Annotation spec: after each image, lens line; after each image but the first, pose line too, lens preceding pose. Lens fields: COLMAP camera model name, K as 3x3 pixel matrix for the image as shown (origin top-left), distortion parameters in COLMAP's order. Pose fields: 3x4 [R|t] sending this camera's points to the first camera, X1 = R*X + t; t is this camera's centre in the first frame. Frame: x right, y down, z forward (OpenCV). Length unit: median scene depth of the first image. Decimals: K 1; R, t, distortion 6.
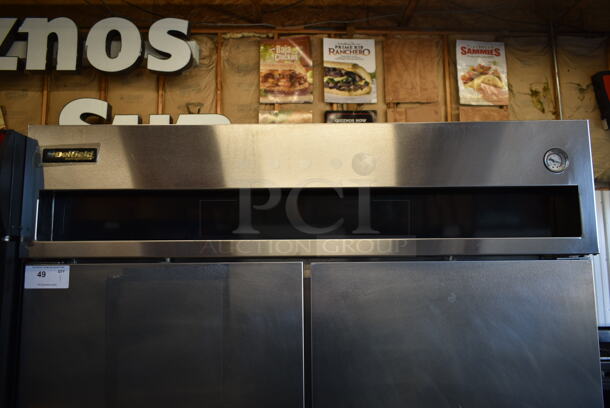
lens RADIAL K [[465.9, 0, 305.0], [0, 465.9, 204.0], [0, 0, 1]] dist [-0.019969, 0.000981]
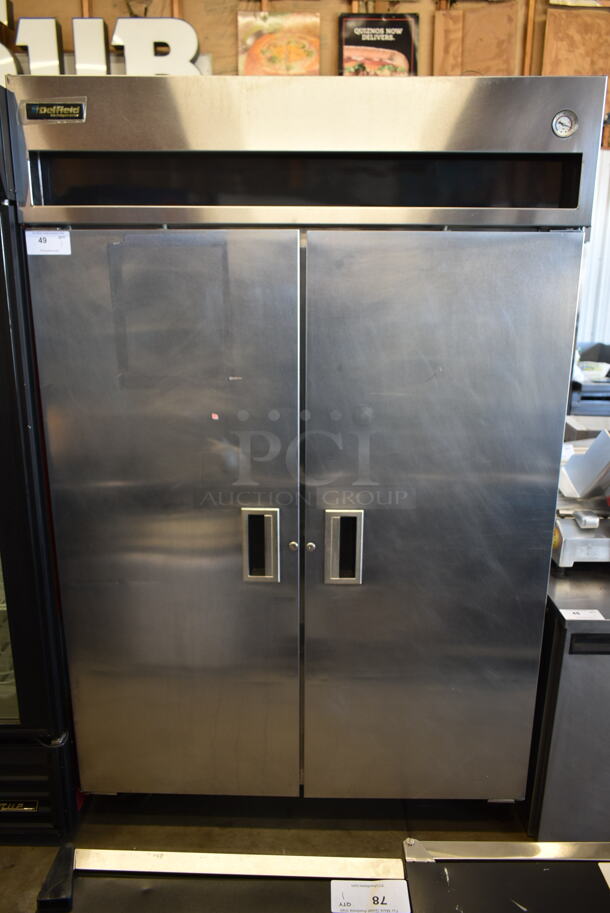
lens RADIAL K [[697.4, 0, 305.0], [0, 697.4, 456.5], [0, 0, 1]] dist [-0.019969, 0.000981]
pose [[0.999911, 0.013354, -0.000417, 0.011764], [-0.012161, 0.922606, 0.385551, -0.003773], [0.005534, -0.385512, 0.922686, -0.442789]]
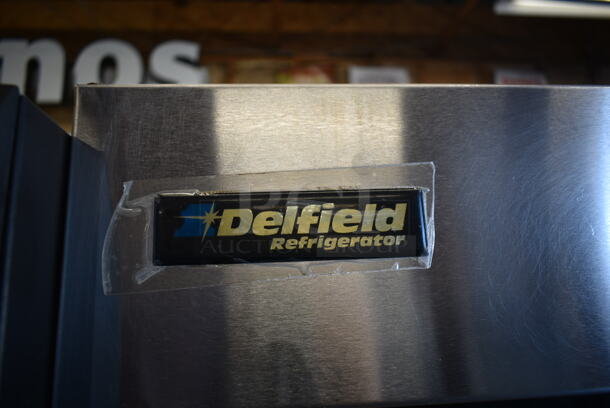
lens RADIAL K [[465.9, 0, 305.0], [0, 465.9, 204.0], [0, 0, 1]] dist [-0.019969, 0.000981]
pose [[0.998136, -0.016483, 0.058765, -0.392878], [0.022135, 0.995051, -0.096865, -0.072229], [-0.056878, 0.097985, 0.993561, 0.613115]]
